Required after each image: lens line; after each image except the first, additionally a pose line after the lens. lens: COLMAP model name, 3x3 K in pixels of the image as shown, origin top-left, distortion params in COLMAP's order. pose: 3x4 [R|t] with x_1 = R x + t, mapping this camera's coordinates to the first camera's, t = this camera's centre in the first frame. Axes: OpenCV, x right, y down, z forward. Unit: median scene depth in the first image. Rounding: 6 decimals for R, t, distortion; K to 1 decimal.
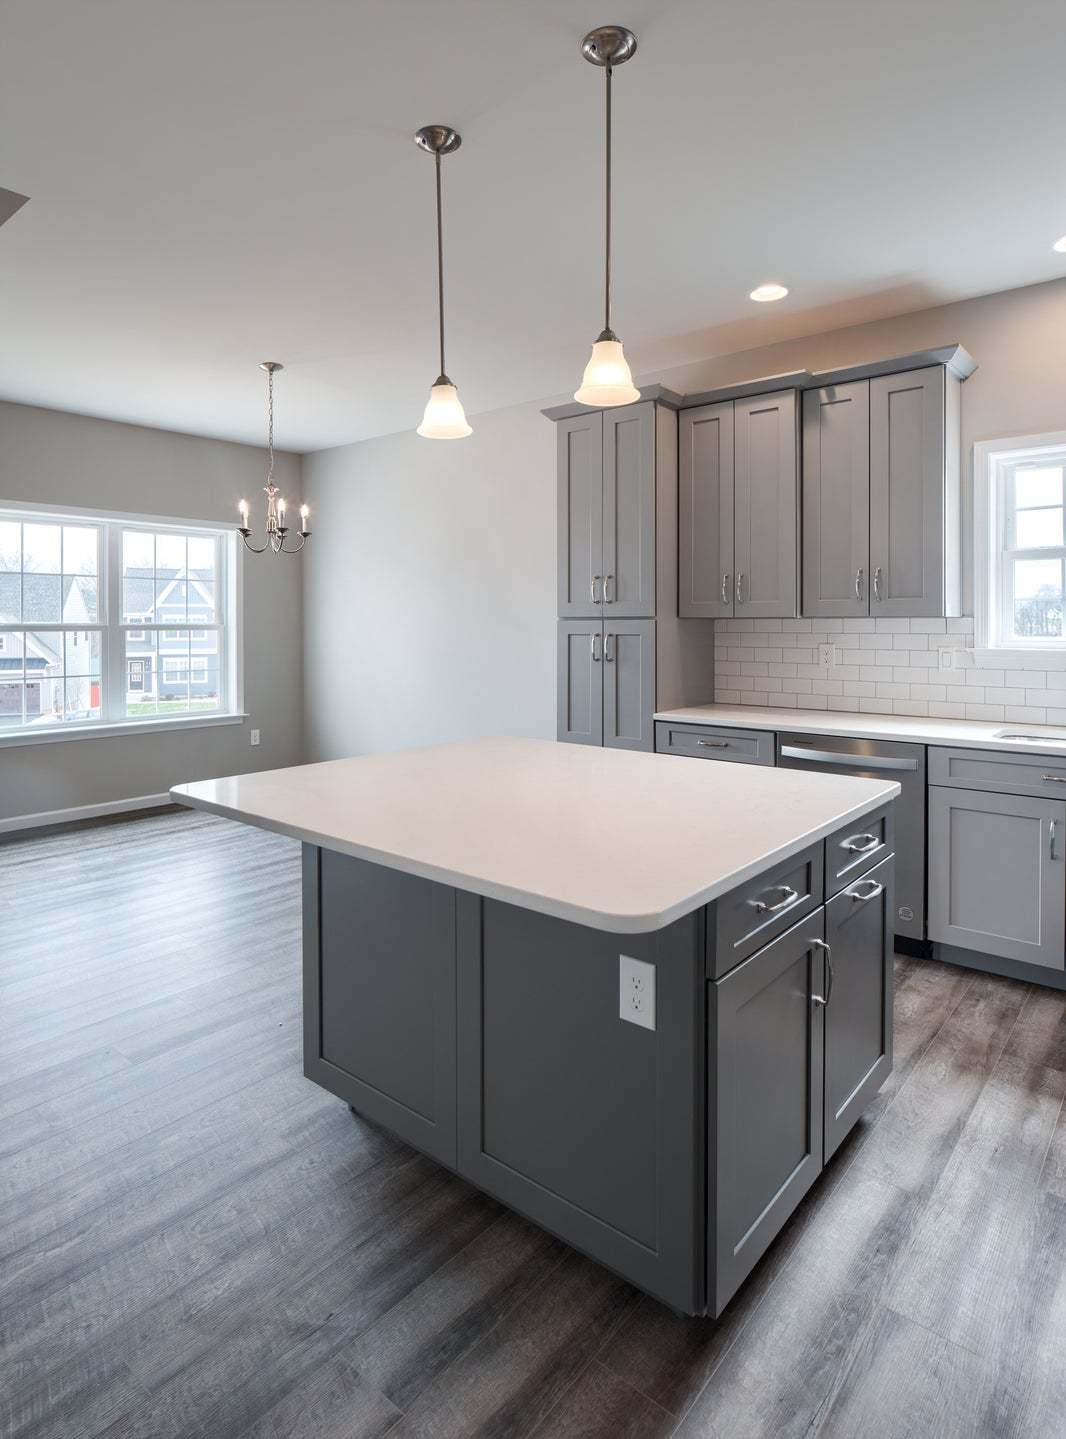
lens RADIAL K [[809.5, 0, 532.1], [0, 809.5, 627.9], [0, 0, 1]] dist [-0.006838, 0.001494]
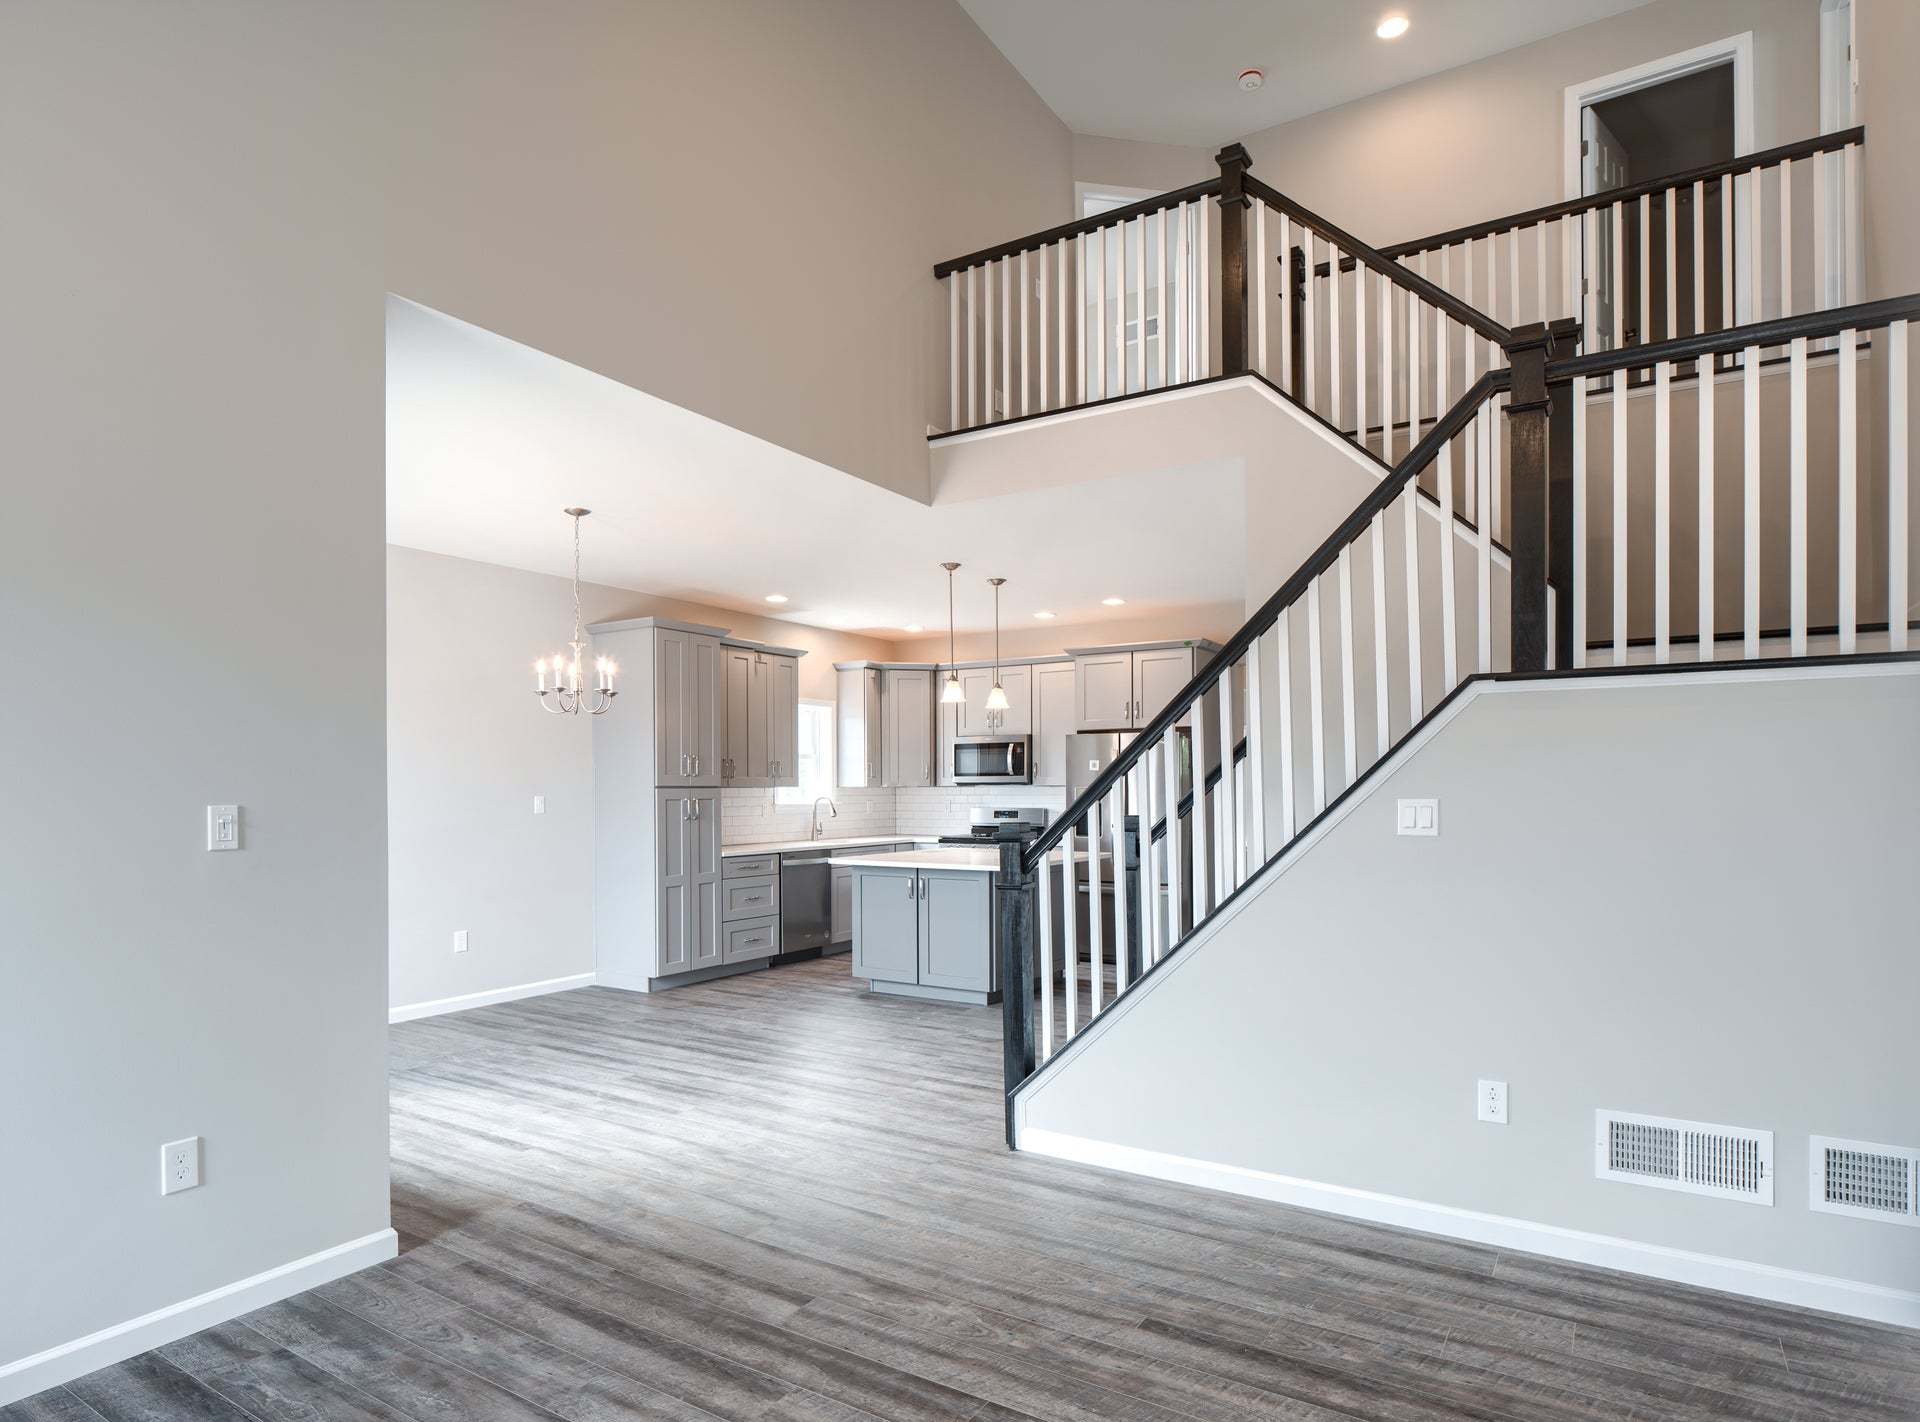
lens RADIAL K [[1064.3, 0, 927.4], [0, 1064.3, 794.2], [0, 0, 1]] dist [-0.002140, 0.000269]
pose [[-0.120812, -0.002963, 0.992671, -1.848382], [0.009998, 0.999941, 0.004202, -0.004187], [-0.992625, 0.010433, -0.120775, 0.889958]]
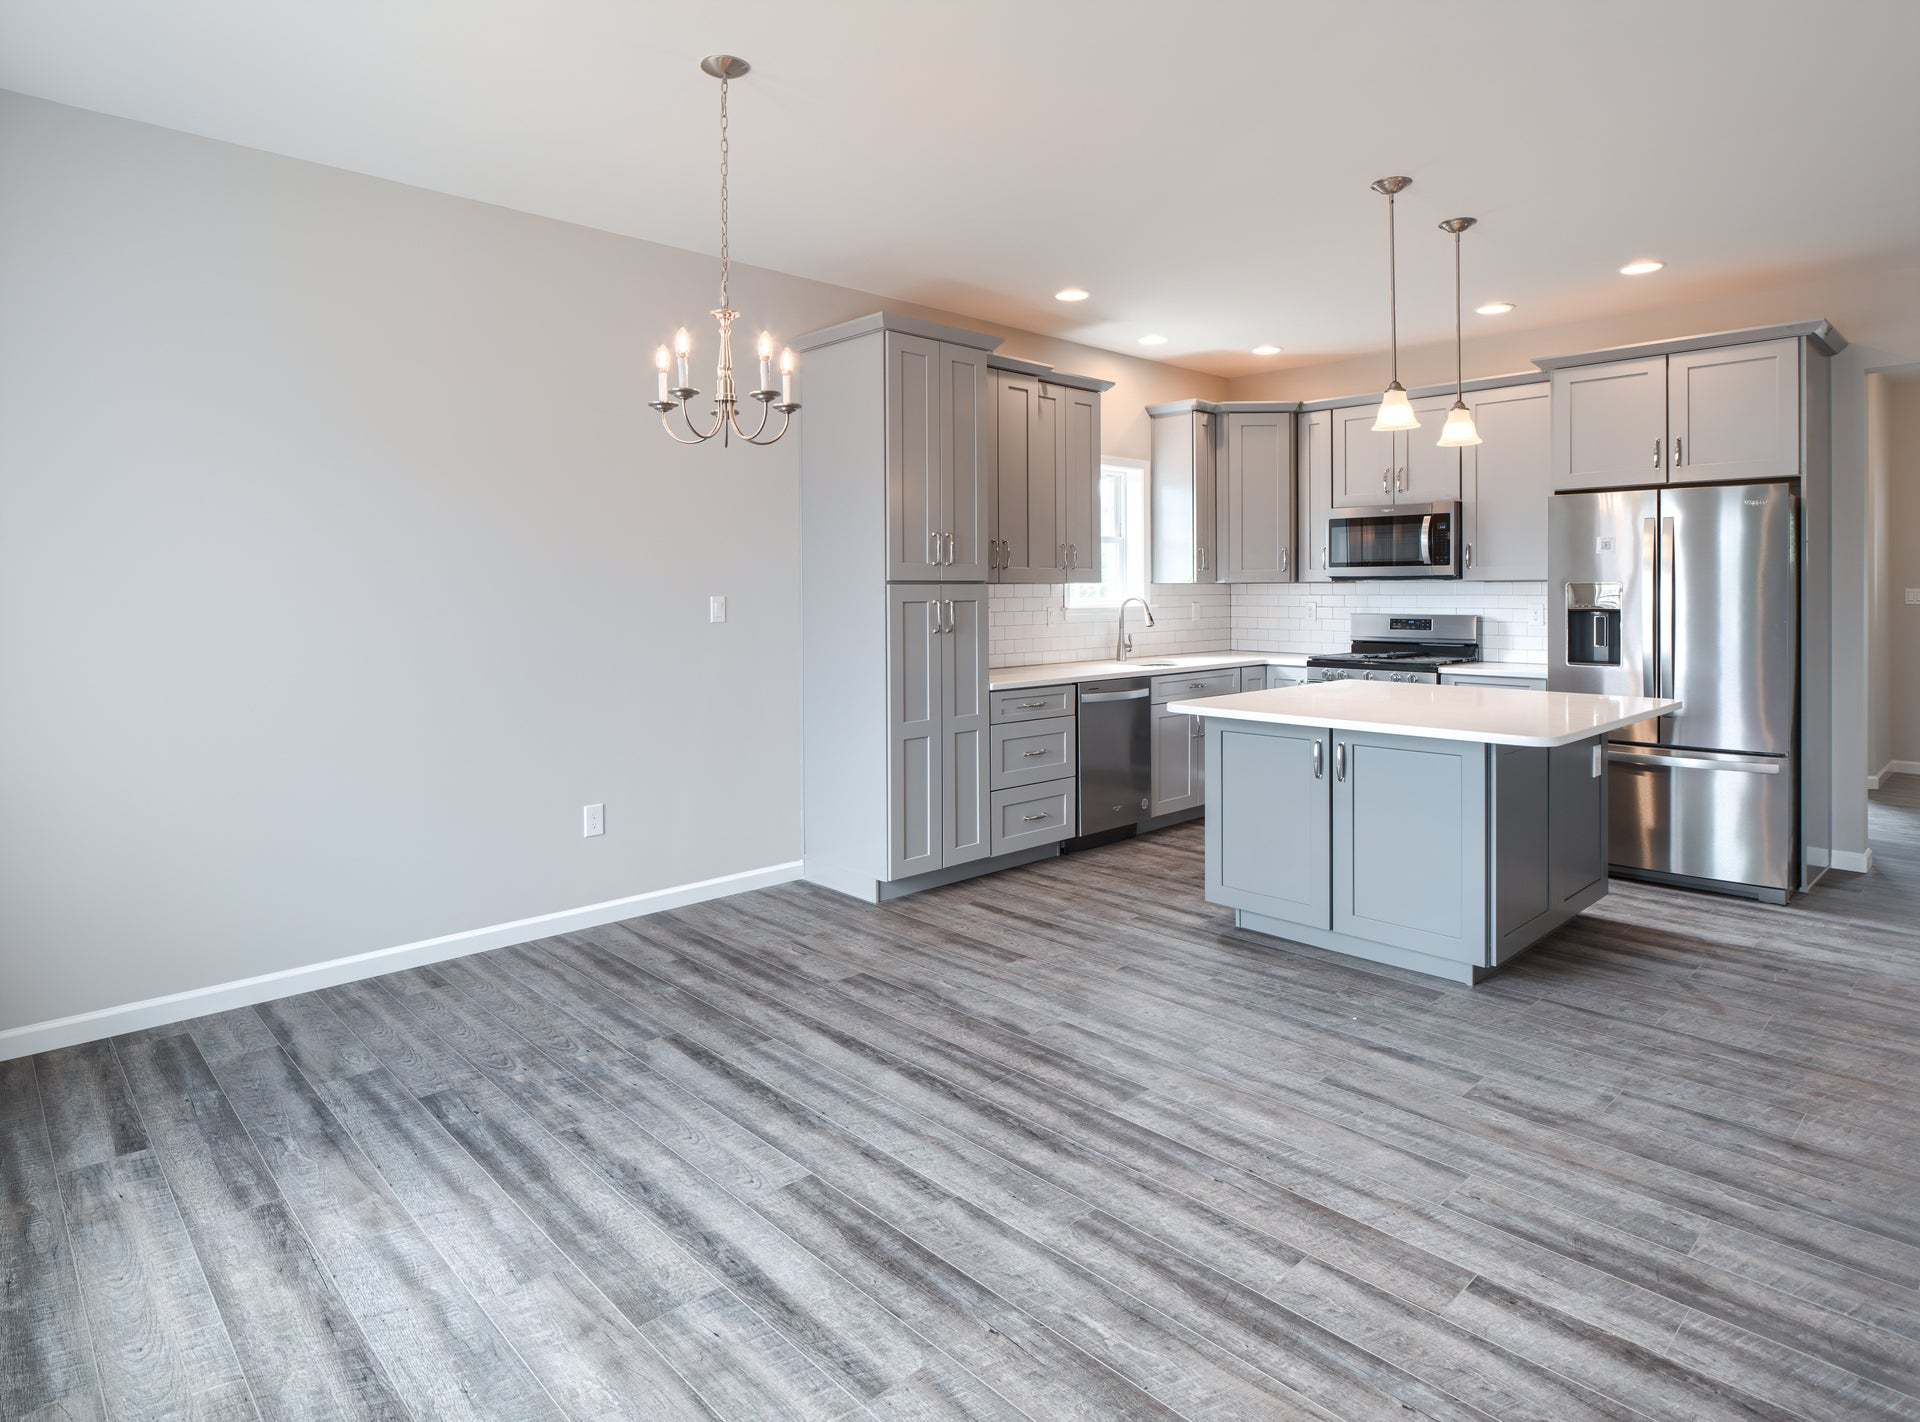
lens RADIAL K [[1068.0, 0, 940.5], [0, 1068.0, 591.7], [0, 0, 1]] dist [-0.002269, 0.000488]
pose [[0.116091, -0.001044, 0.993238, -1.123140], [0.009892, 0.999951, -0.000105, -0.002053], [-0.993189, 0.009837, 0.116095, 0.939630]]
